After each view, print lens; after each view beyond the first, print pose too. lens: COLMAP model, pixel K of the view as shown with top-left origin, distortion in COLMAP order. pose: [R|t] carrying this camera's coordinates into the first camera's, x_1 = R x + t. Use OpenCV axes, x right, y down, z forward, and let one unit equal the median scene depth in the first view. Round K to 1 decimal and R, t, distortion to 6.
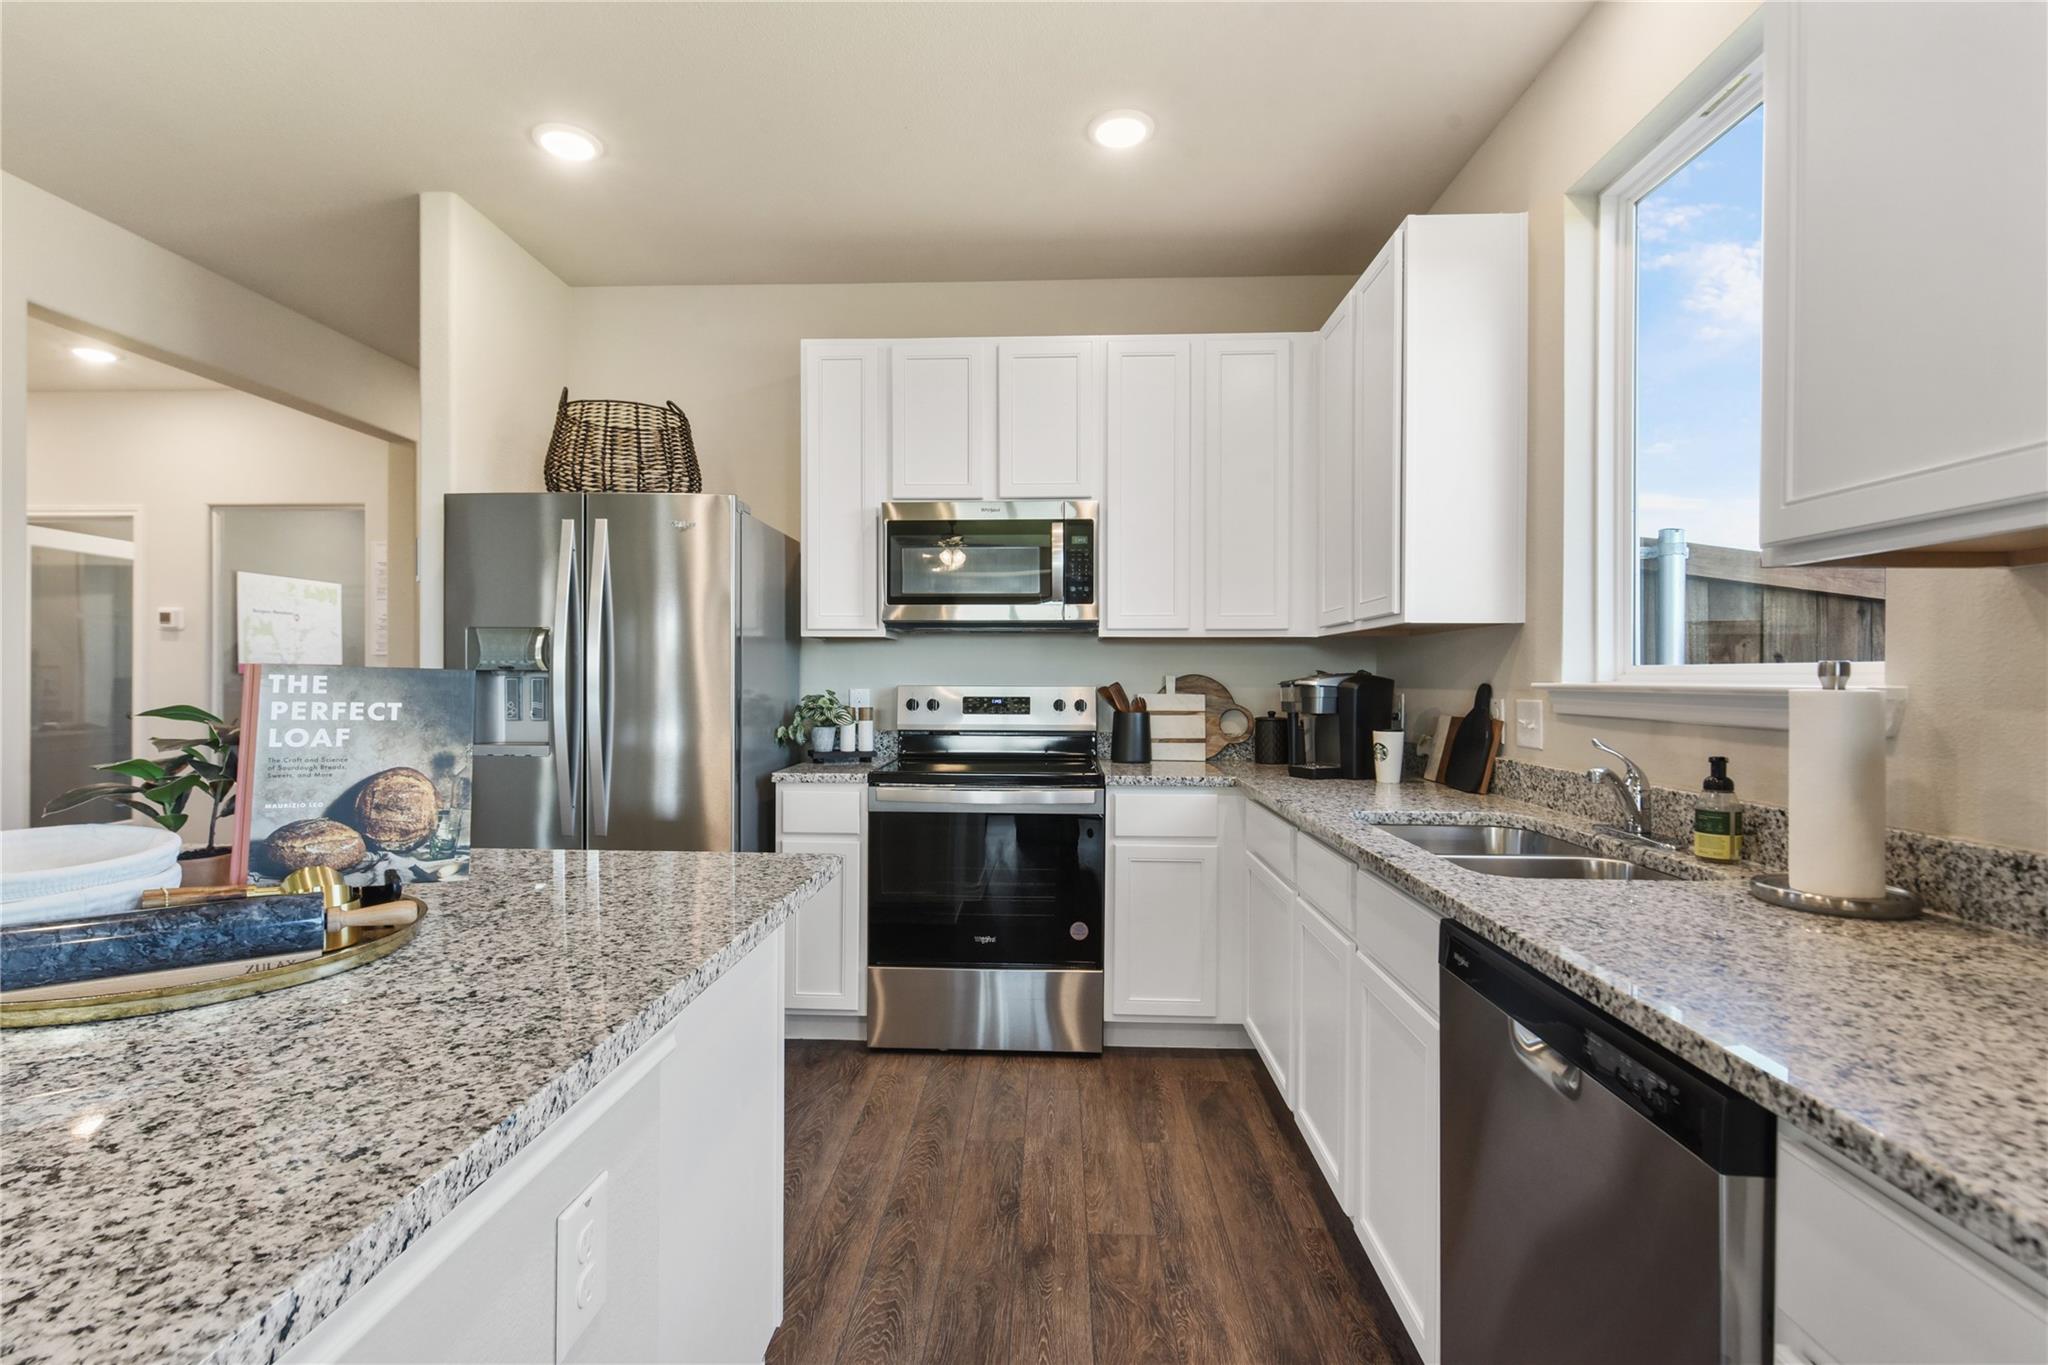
lens RADIAL K [[940.6, 0, 1009.4], [0, 940.6, 683.6], [0, 0, 1]] dist [0.000659, 0.000181]
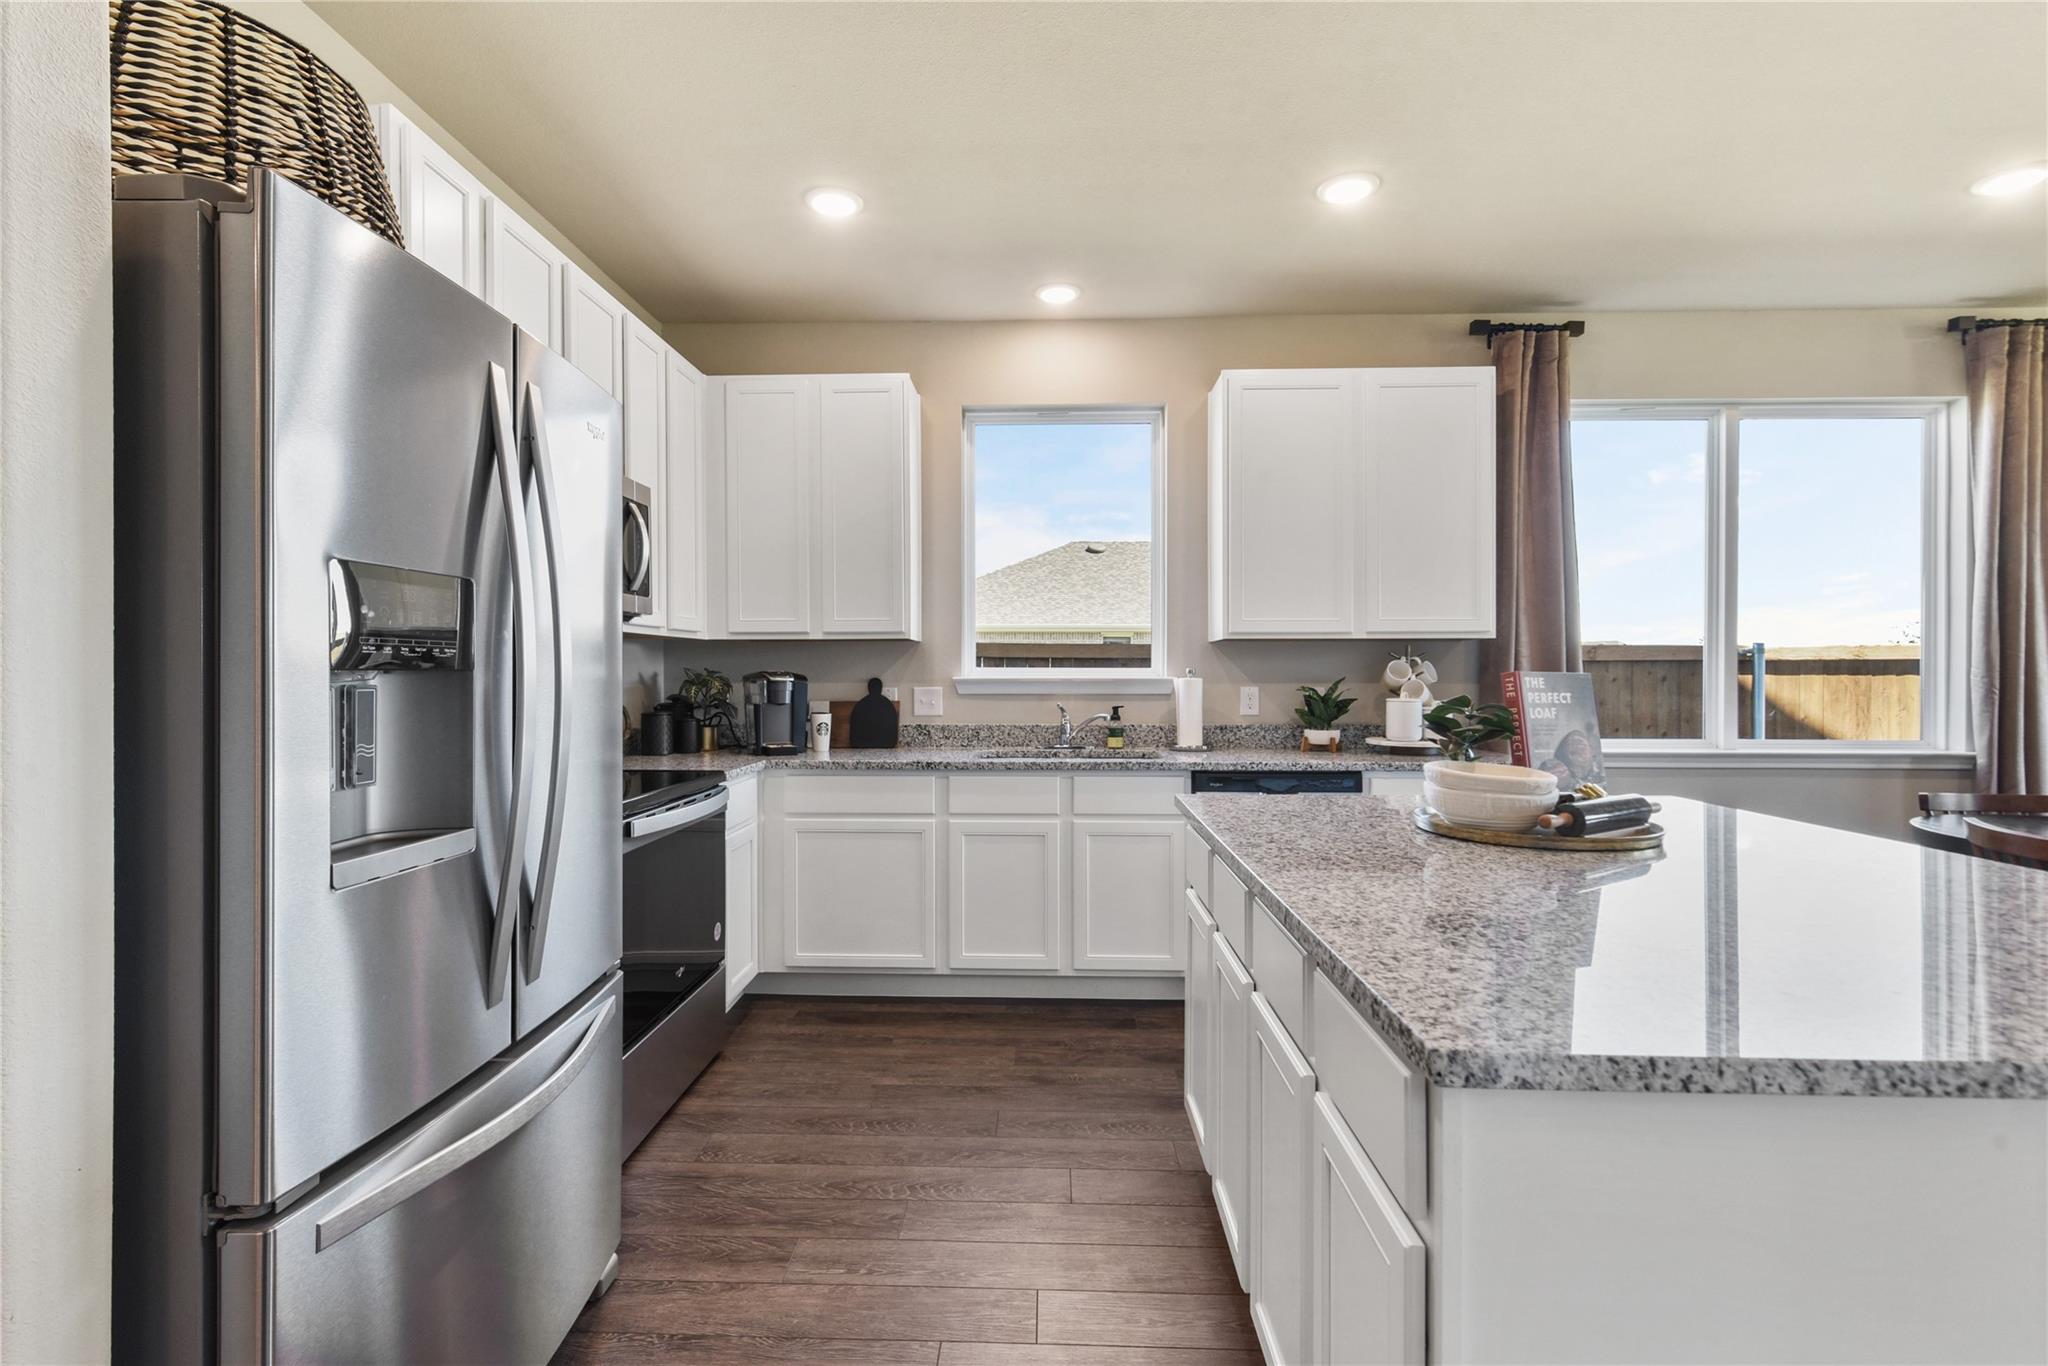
lens RADIAL K [[944.0, 0, 1005.9], [0, 944.0, 668.0], [0, 0, 1]] dist [0.000435, -0.000447]
pose [[-0.018845, -0.001614, 0.999821, -1.257862], [0.005153, 0.999985, 0.001711, -0.020987], [-0.999809, 0.005184, -0.018837, 0.964461]]
